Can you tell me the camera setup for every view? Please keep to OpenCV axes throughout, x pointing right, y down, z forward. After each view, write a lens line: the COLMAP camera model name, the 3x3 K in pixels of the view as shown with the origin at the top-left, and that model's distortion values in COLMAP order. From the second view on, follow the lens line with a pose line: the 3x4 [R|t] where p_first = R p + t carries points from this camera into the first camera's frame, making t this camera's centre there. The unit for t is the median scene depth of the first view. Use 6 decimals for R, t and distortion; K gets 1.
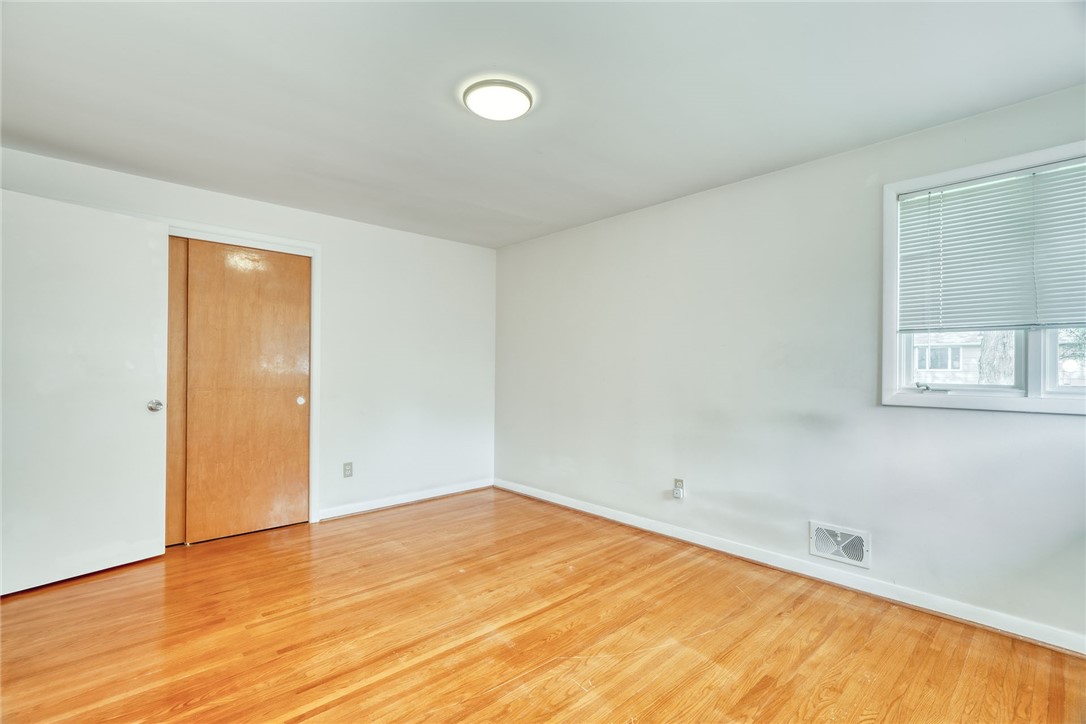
lens RADIAL K [[503.2, 0, 557.0], [0, 503.2, 376.2], [0, 0, 1]] dist [0.000315, 0.000181]
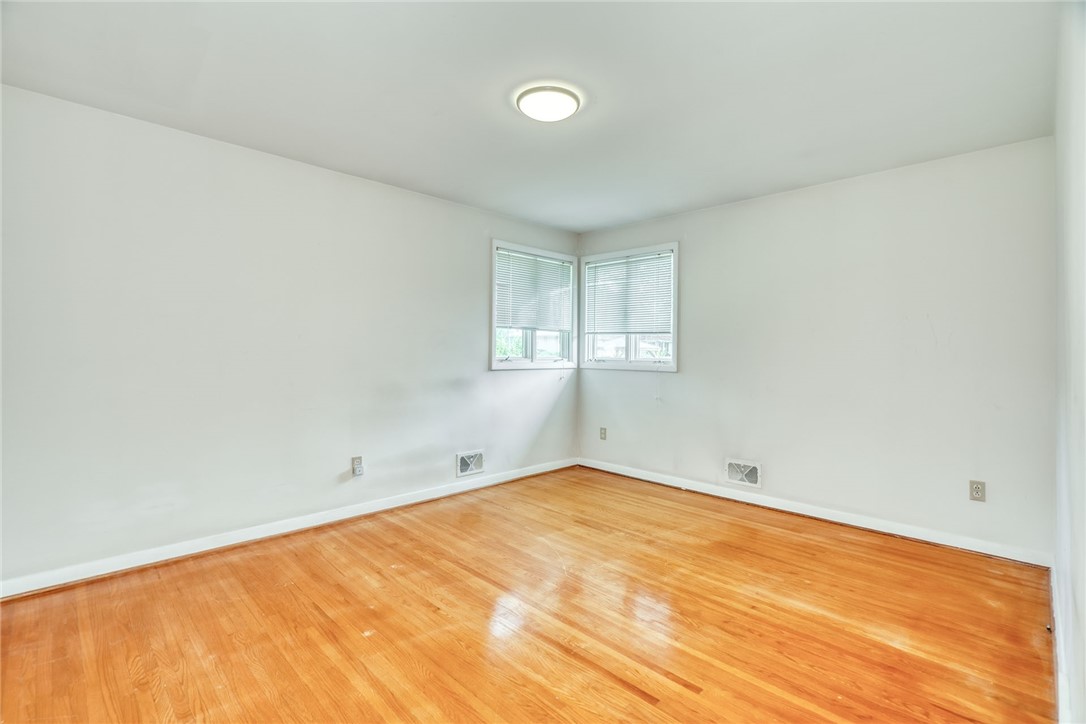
lens RADIAL K [[491.5, 0, 543.0], [0, 491.5, 362.0], [0, 0, 1]] dist [0.001055, 0.000202]
pose [[-0.025232, -0.029898, 0.999234, -0.907684], [0.000682, 0.999552, 0.029924, -0.017575], [-0.999681, 0.001436, -0.025201, 0.796791]]
